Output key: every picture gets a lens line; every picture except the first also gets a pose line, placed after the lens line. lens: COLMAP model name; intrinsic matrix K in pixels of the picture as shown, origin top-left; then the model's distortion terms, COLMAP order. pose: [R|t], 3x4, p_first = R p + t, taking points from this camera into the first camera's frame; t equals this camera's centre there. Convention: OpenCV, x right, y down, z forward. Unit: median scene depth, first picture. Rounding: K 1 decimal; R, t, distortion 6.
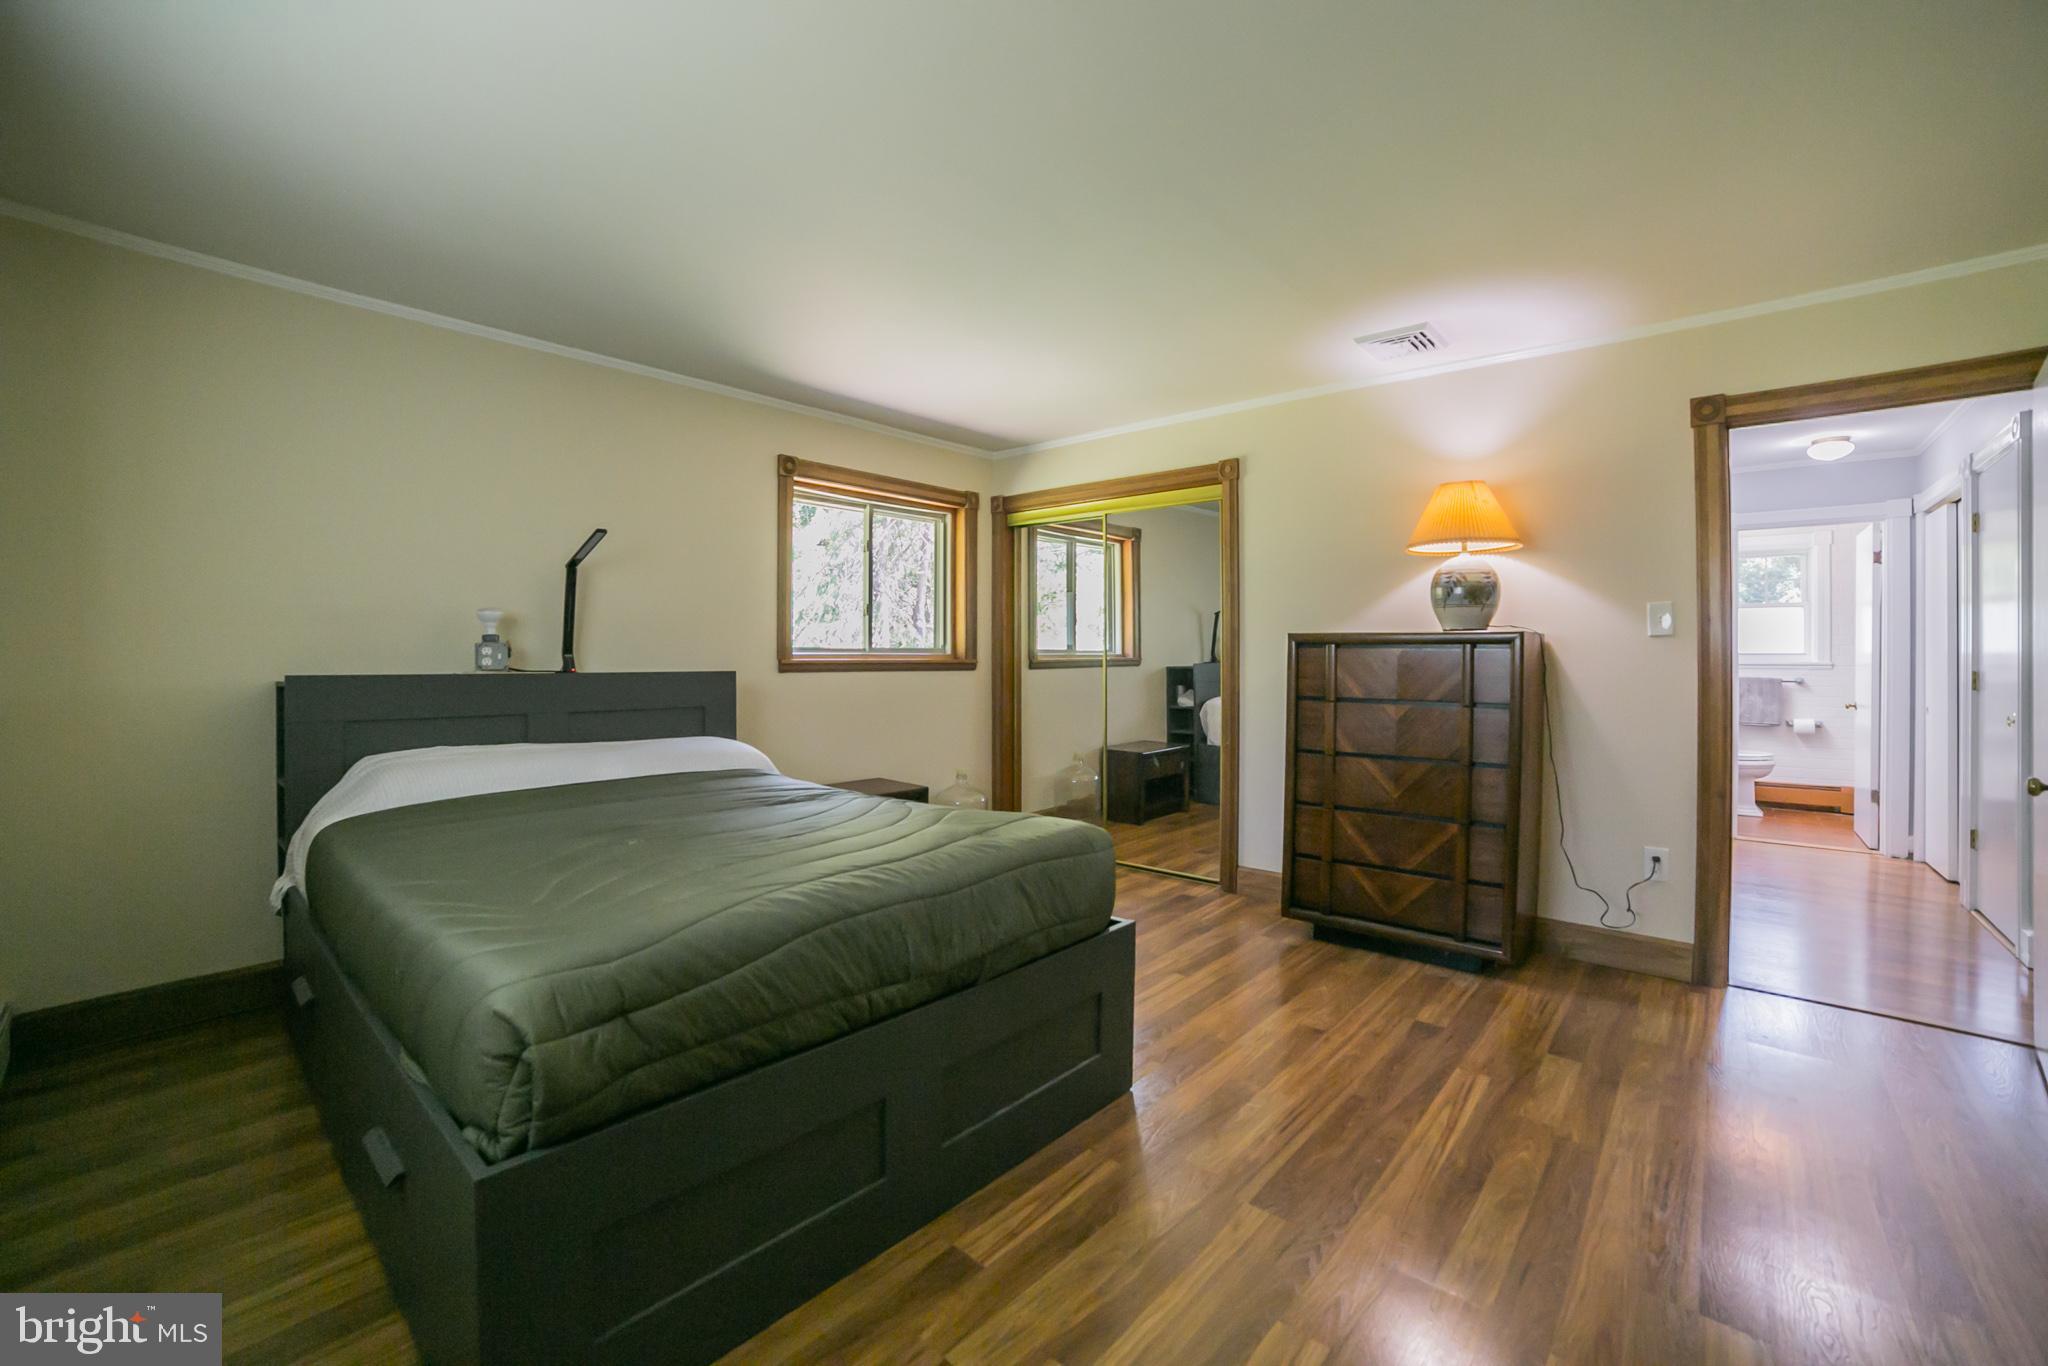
lens RADIAL K [[826.3, 0, 1040.6], [0, 826.3, 668.6], [0, 0, 1]] dist [-0.002942, -0.000036]
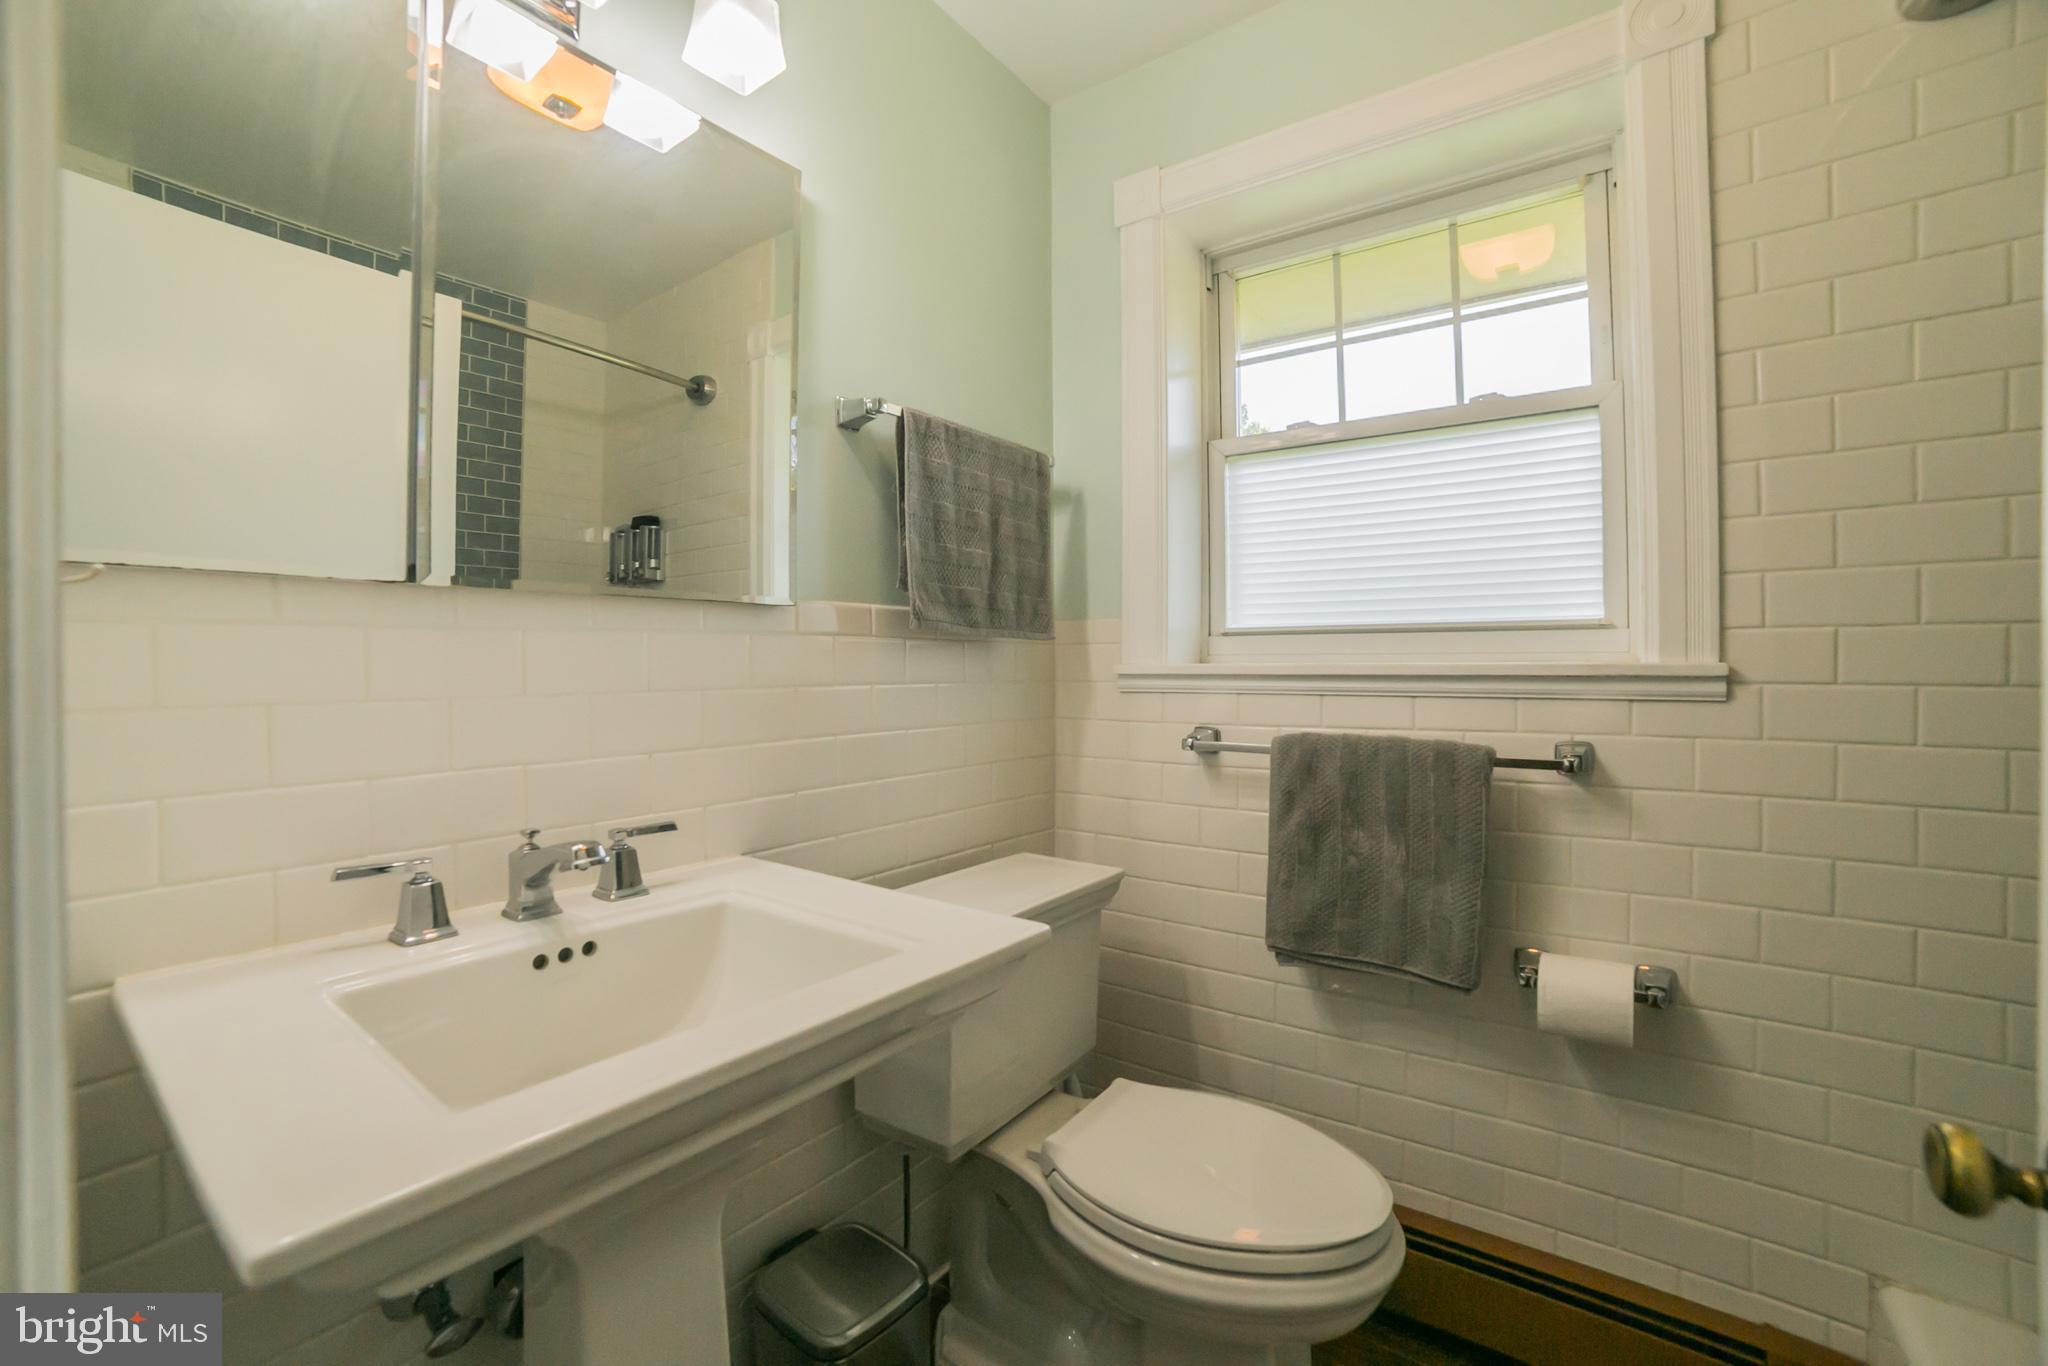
lens RADIAL K [[908.1, 0, 1023.4], [0, 908.1, 673.3], [0, 0, 1]] dist [0.000094, 0.000015]
pose [[0.996717, -0.000208, 0.080962, 0.769151], [0.001162, 0.999931, -0.011725, -0.003057], [-0.080954, 0.011780, 0.996648, 0.790425]]
